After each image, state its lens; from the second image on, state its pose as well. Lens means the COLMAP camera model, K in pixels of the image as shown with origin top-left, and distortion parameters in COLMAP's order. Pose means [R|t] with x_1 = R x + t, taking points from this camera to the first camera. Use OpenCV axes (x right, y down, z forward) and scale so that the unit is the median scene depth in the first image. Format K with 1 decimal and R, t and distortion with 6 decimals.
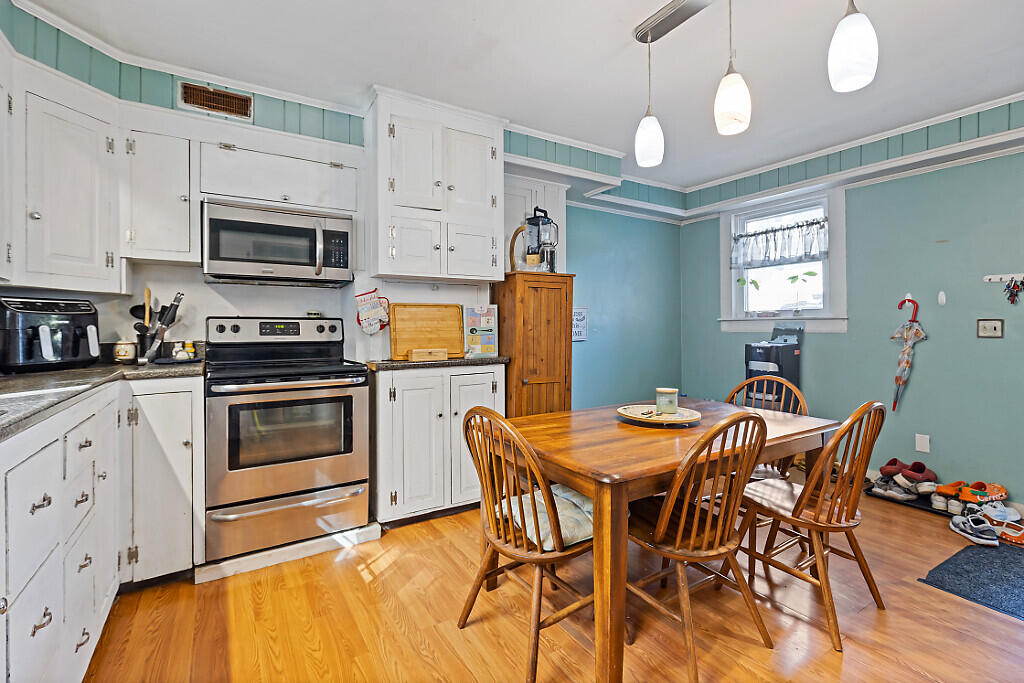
lens RADIAL K [[467.8, 0, 516.0], [0, 467.8, 326.6], [0, 0, 1]] dist [-0.002726, -0.001169]
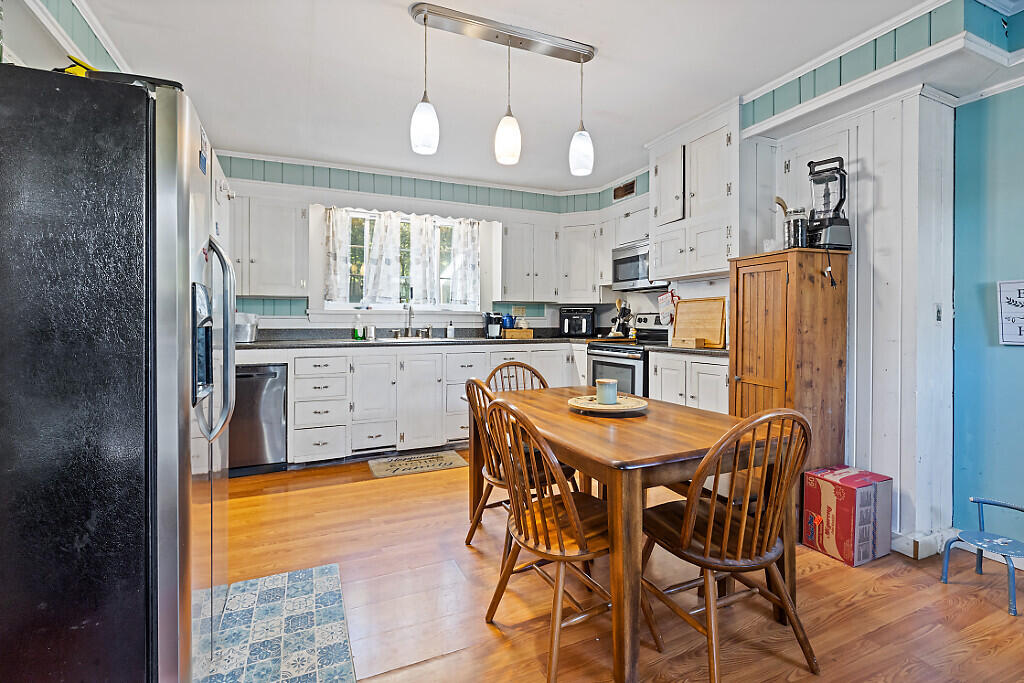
lens RADIAL K [[467.8, 0, 512.1], [0, 467.8, 323.4], [0, 0, 1]] dist [-0.002726, -0.001169]
pose [[-0.139277, 0.007545, -0.990225, 1.139275], [0.002601, 0.999970, 0.007253, 0.002116], [0.990250, -0.001566, -0.139293, 0.806611]]
